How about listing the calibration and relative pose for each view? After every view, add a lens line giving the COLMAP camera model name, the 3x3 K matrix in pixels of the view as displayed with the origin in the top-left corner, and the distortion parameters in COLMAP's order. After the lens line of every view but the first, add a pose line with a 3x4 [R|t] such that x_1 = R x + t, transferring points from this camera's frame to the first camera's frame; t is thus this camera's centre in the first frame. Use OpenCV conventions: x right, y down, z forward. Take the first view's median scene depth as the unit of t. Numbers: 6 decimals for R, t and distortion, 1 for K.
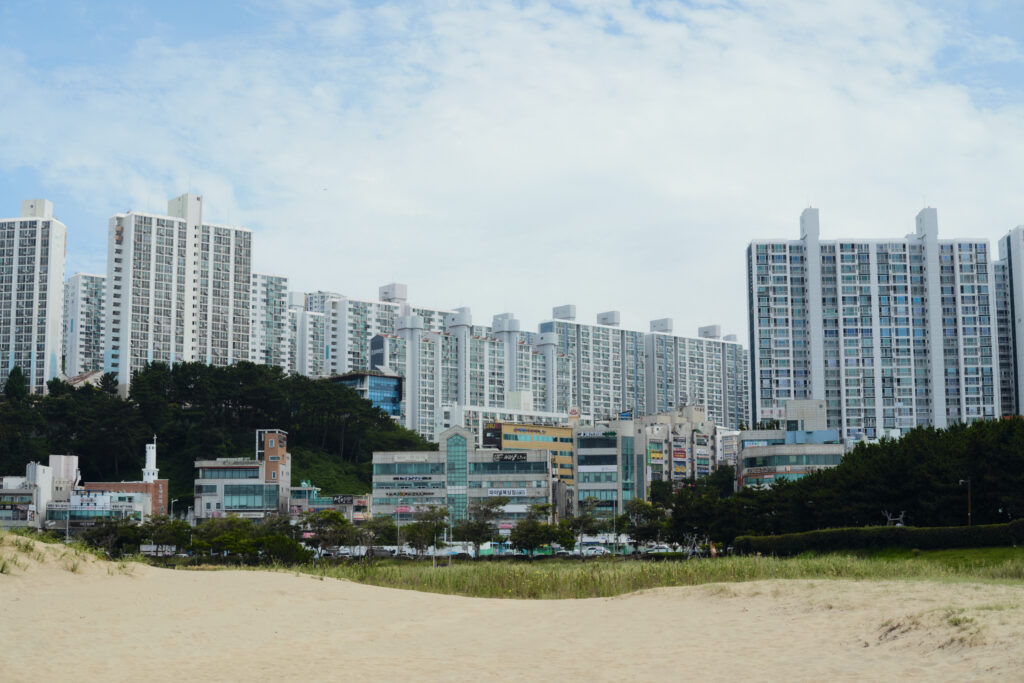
lens RADIAL K [[1587.8, 0, 512.0], [0, 1587.8, 341.5], [0, 0, 1]] dist [-0.136634, -0.187676]
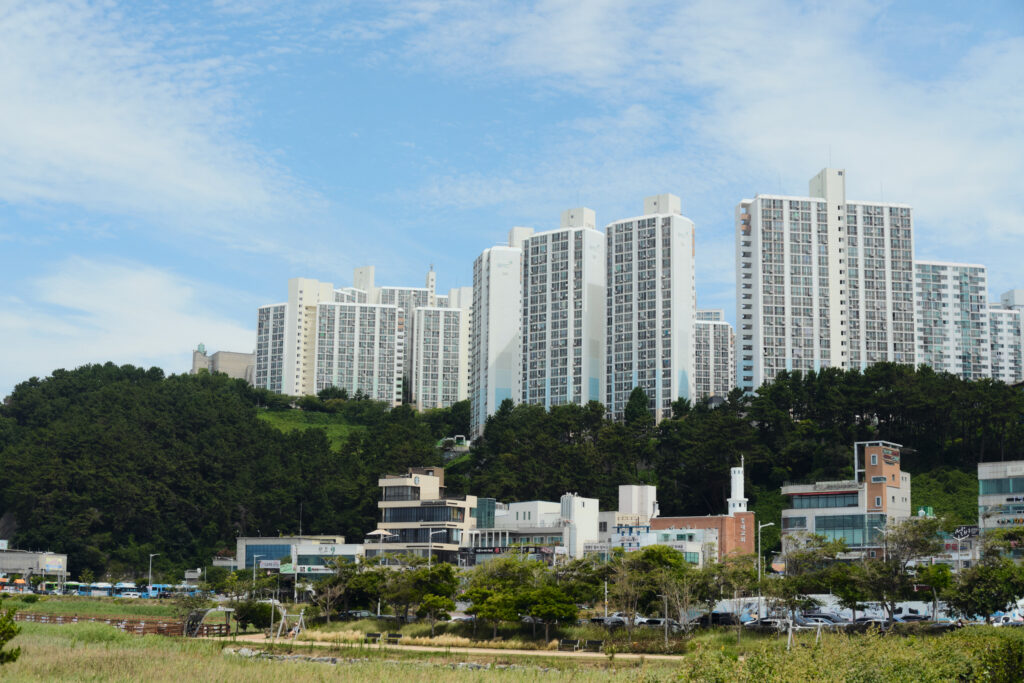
lens RADIAL K [[1587.8, 0, 512.0], [0, 1587.8, 341.5], [0, 0, 1]] dist [-0.136634, -0.187676]
pose [[0.867138, -0.068280, -0.493366, 0.054761], [0.054917, 0.997626, -0.041545, 0.023063], [0.495031, 0.008931, 0.868829, 0.202703]]
